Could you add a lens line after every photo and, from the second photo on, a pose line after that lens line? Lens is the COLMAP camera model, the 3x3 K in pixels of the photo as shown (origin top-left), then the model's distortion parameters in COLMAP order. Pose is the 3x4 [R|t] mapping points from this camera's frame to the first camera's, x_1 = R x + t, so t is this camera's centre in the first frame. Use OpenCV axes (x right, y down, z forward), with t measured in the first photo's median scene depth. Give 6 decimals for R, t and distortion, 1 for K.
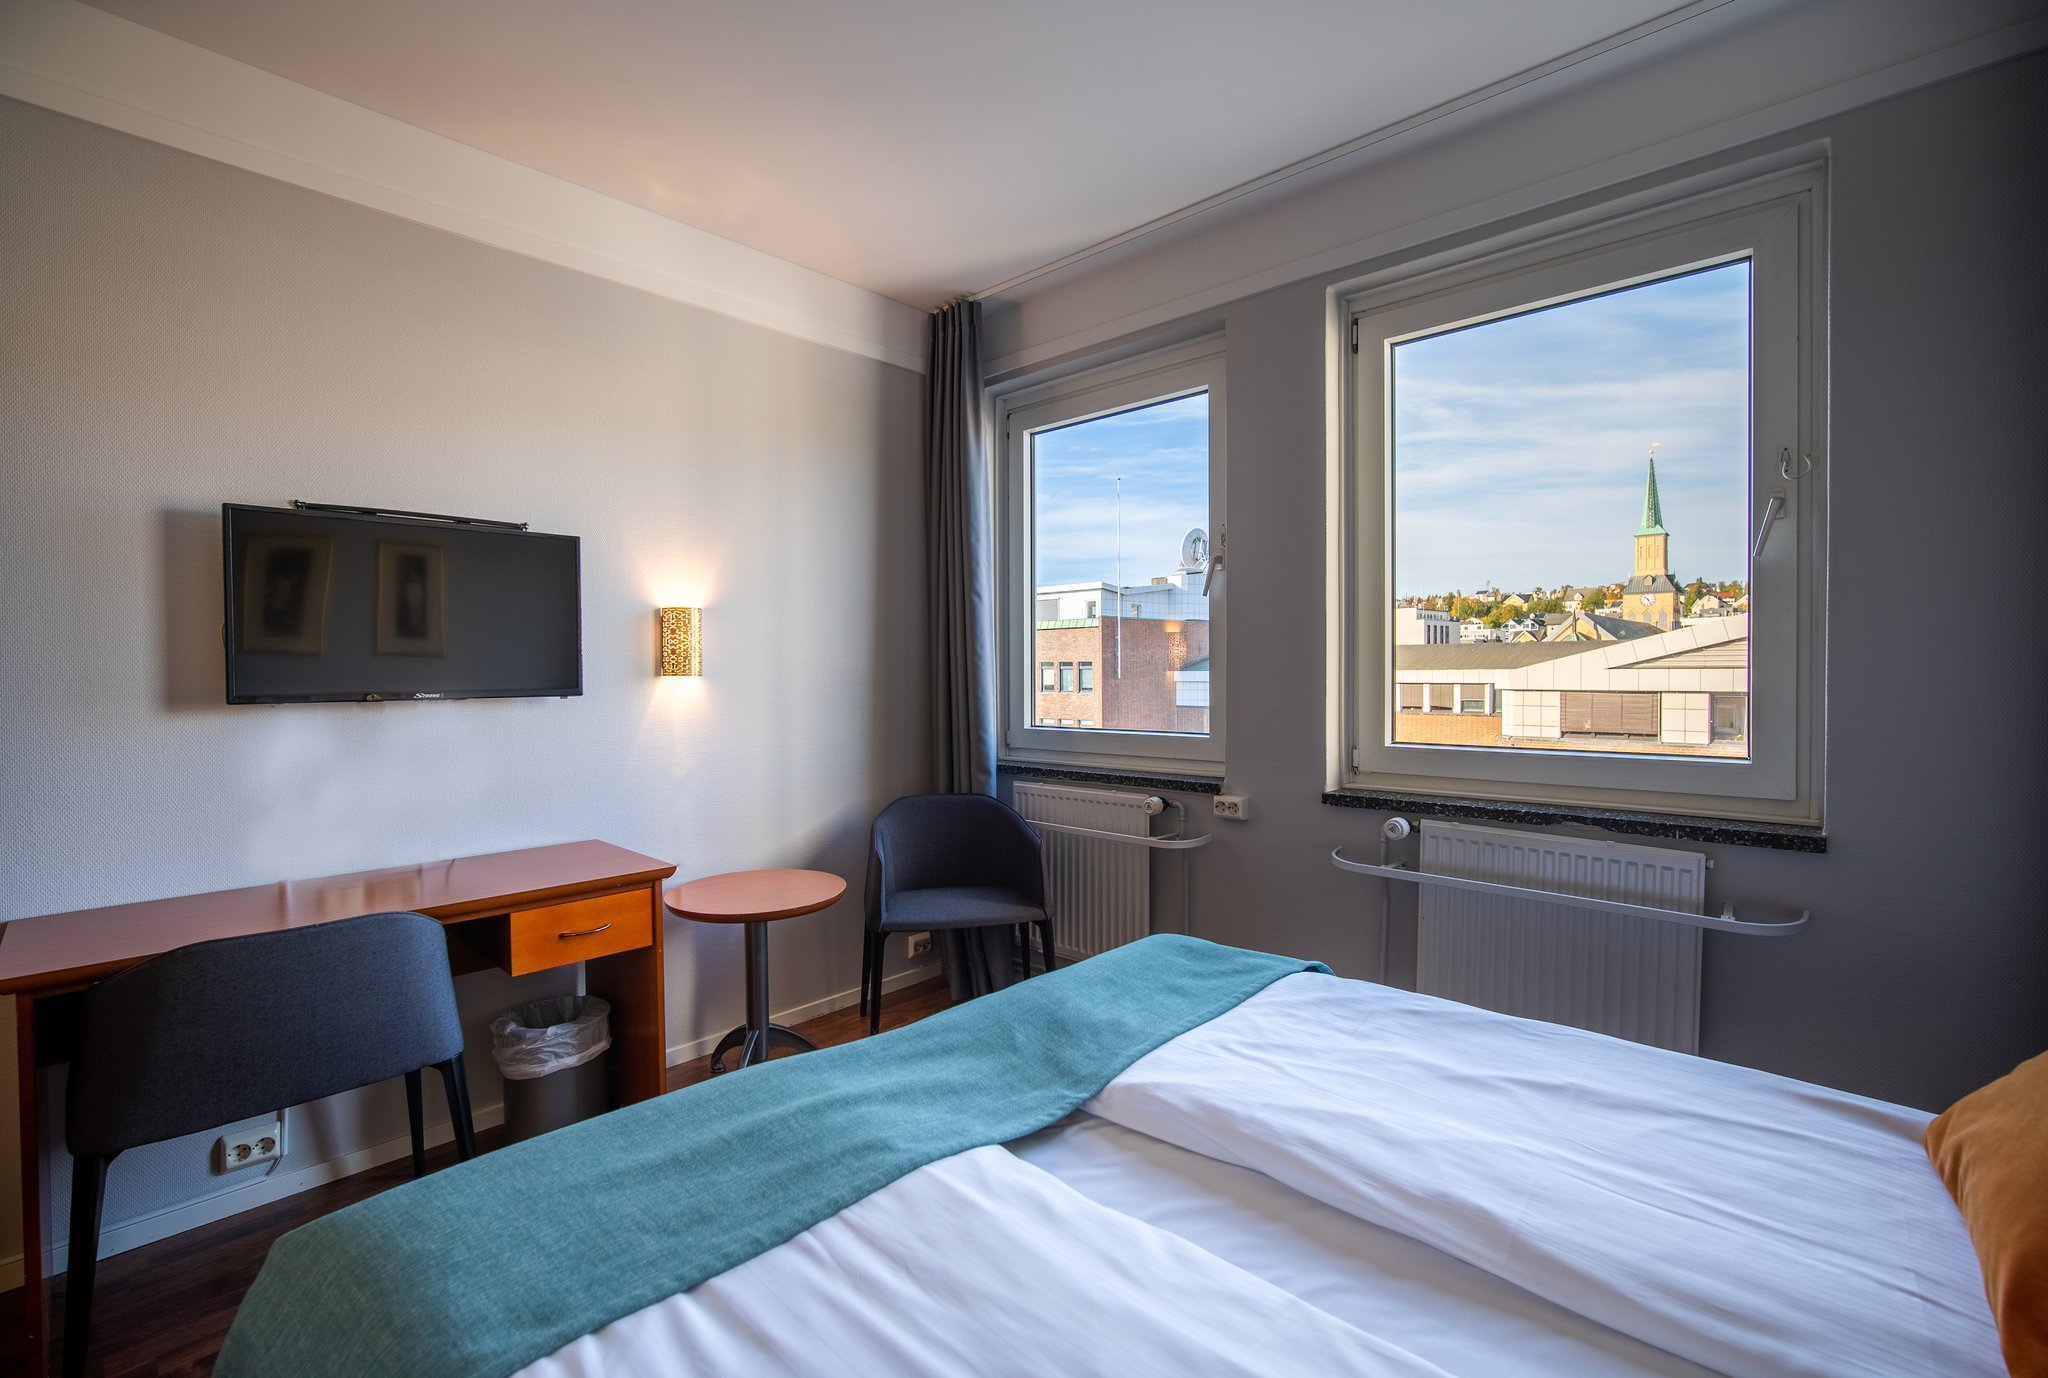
lens RADIAL K [[908.0, 0, 1028.3], [0, 908.0, 684.5], [0, 0, 1]] dist [-0.003197, 0.000220]
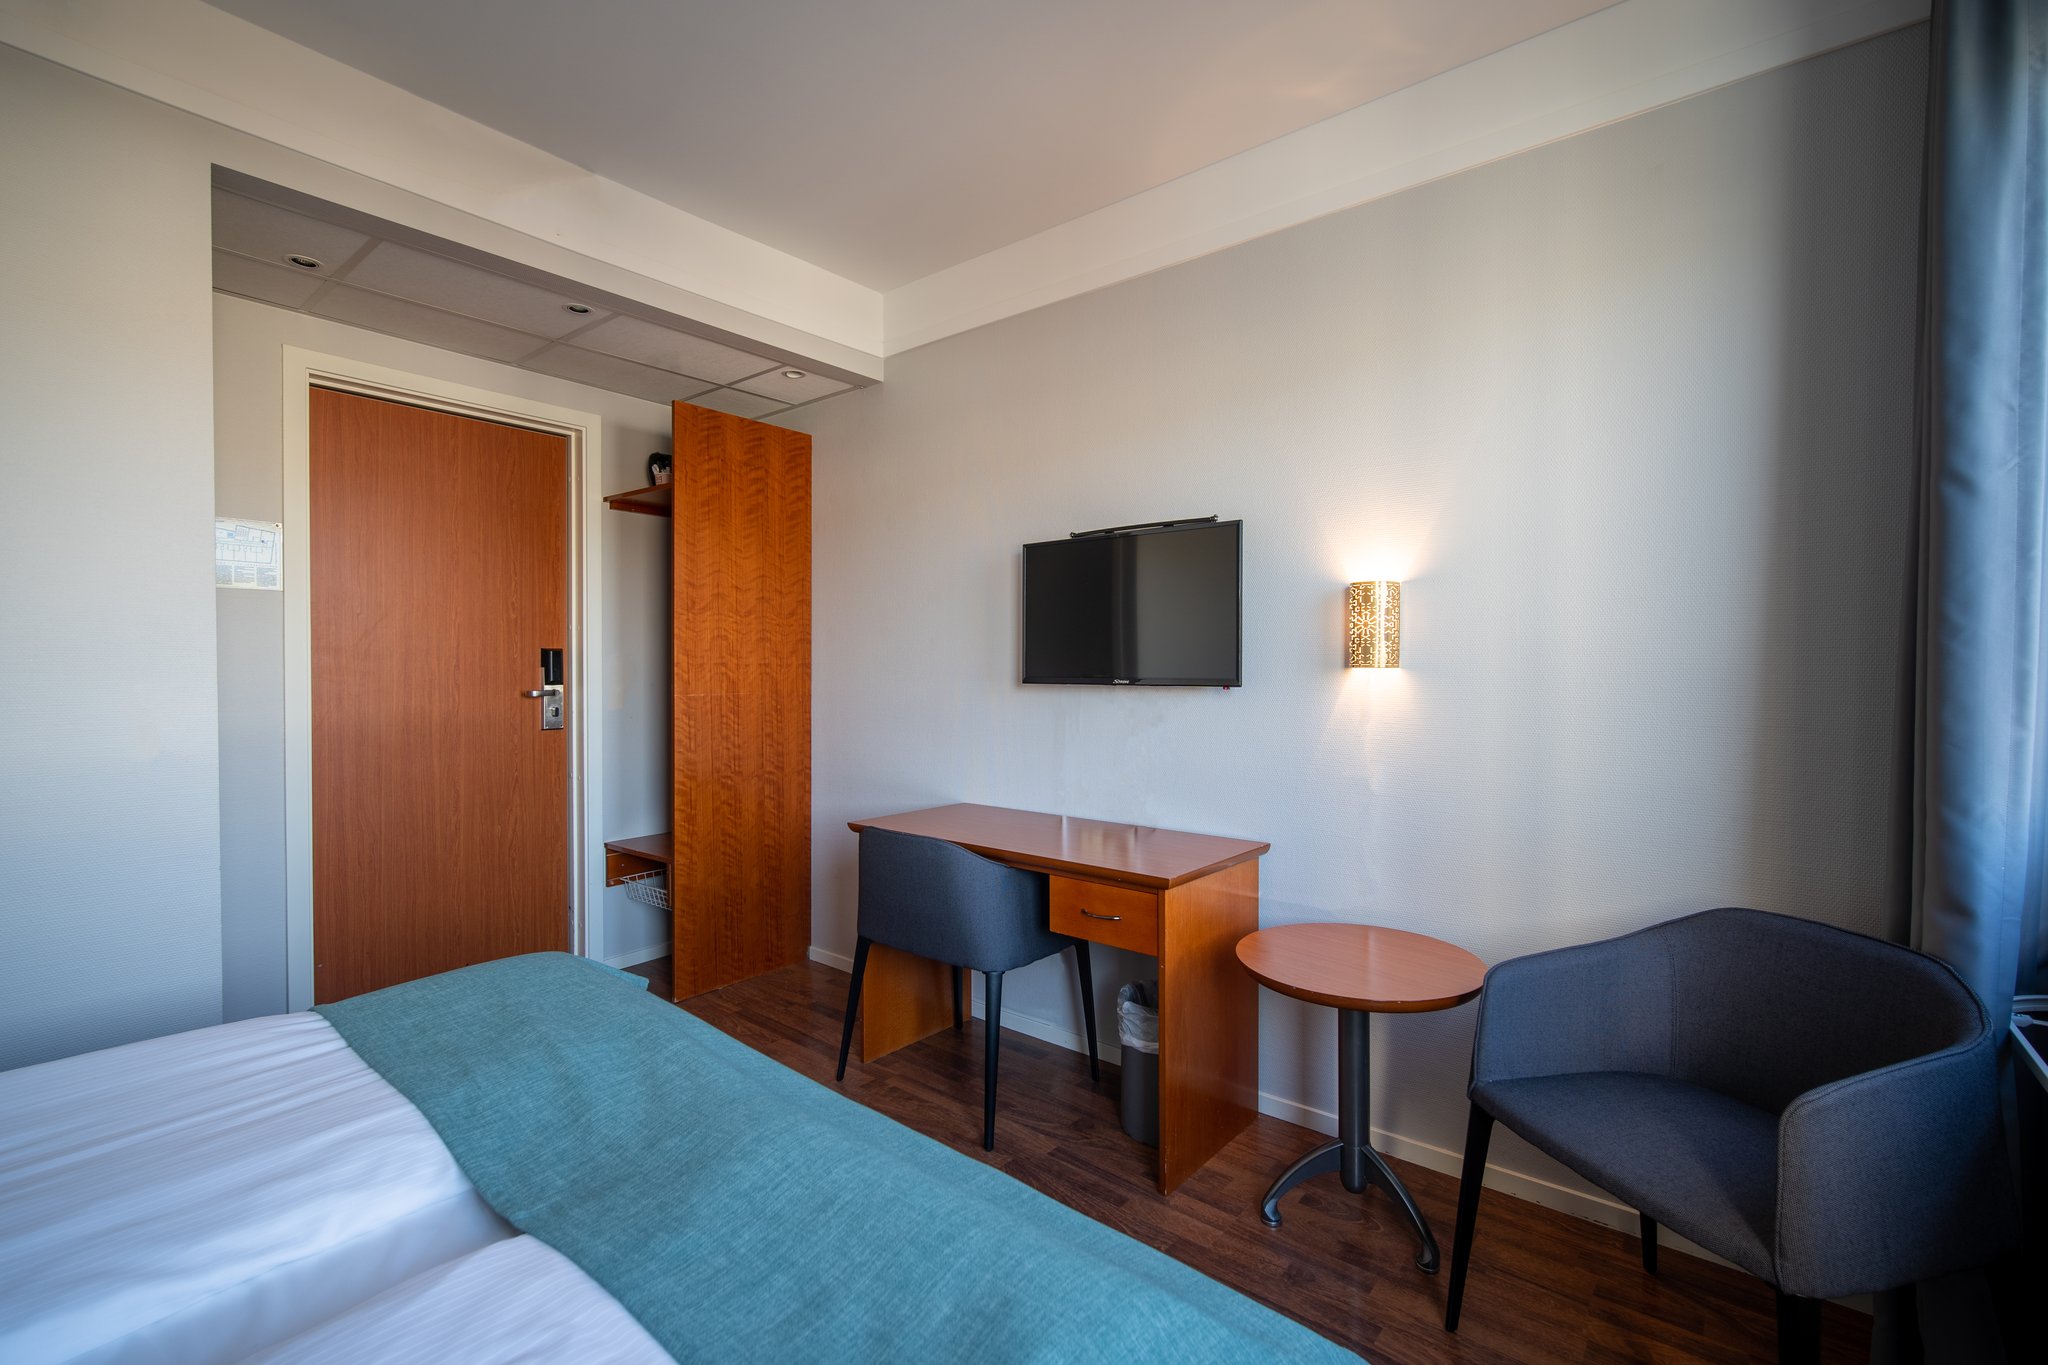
lens RADIAL K [[895.0, 0, 1016.8], [0, 895.0, 675.1], [0, 0, 1]] dist [-0.009713, 0.000865]
pose [[0.050972, 0.020012, -0.998500, 0.449417], [-0.020507, 0.999609, 0.018987, -0.013791], [0.998490, 0.019508, 0.051363, 0.749268]]
